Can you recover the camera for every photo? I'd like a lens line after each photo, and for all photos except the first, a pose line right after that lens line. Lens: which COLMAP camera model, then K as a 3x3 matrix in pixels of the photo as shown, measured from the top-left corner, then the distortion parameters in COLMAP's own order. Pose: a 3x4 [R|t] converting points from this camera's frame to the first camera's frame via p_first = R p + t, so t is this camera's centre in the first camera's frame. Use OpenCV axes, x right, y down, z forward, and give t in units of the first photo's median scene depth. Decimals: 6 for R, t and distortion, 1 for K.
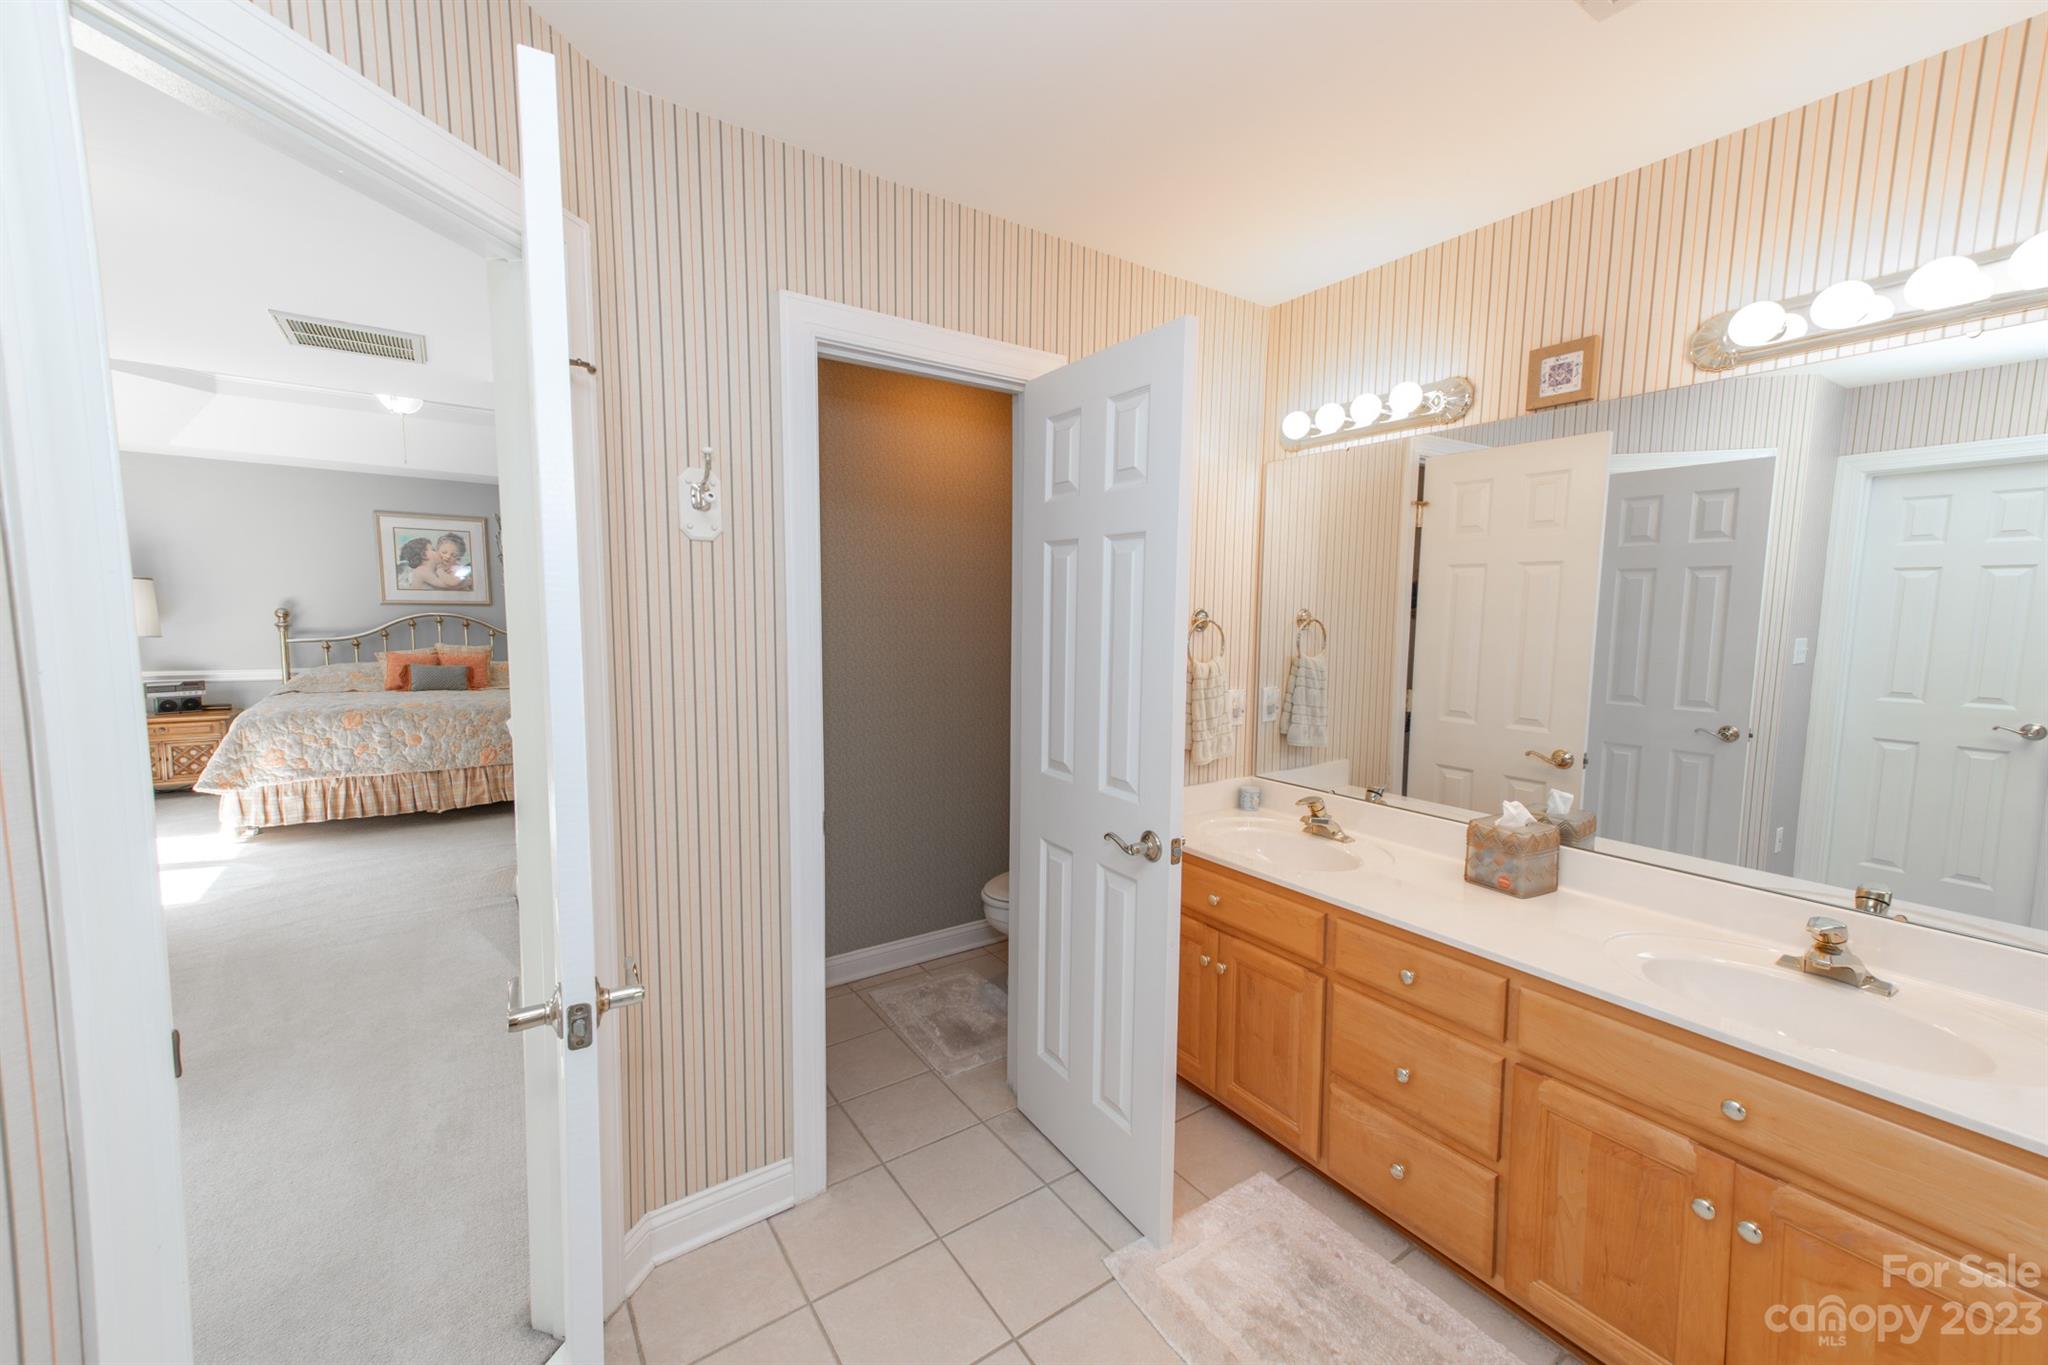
lens RADIAL K [[800.9, 0, 1024.0], [0, 800.9, 682.5], [0, 0, 1]] dist [0.007850, -0.000067]
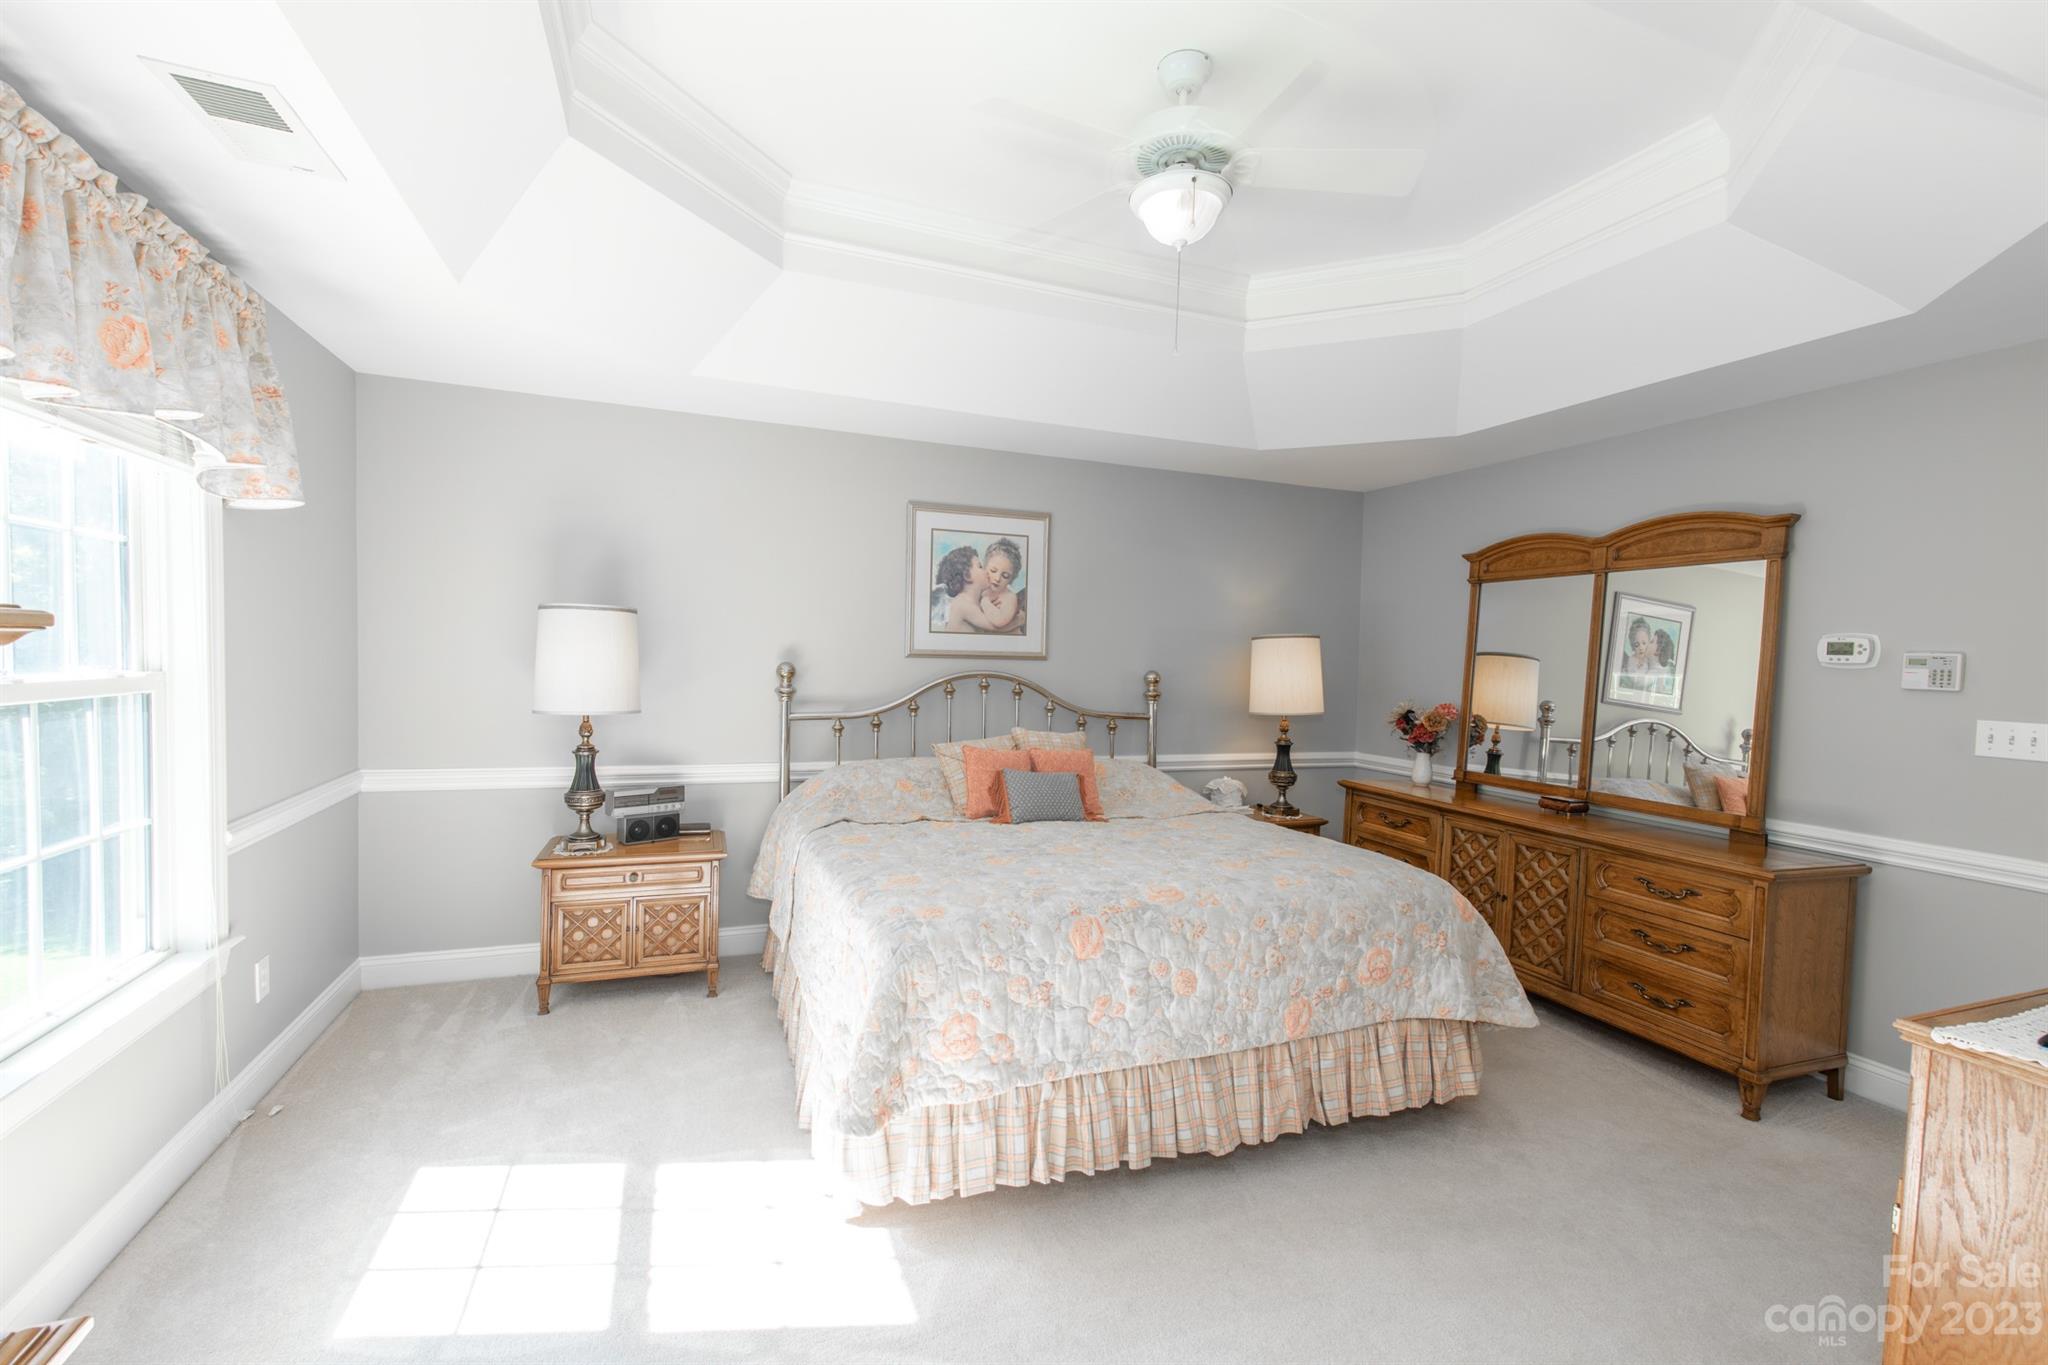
lens RADIAL K [[834.5, 0, 970.0], [0, 834.5, 672.8], [0, 0, 1]] dist [0.002270, 0.000152]
pose [[0.965317, 0.018812, -0.260400, -0.629559], [-0.037407, 0.997076, -0.066640, -0.048684], [0.258385, 0.074070, 0.963198, 0.444074]]
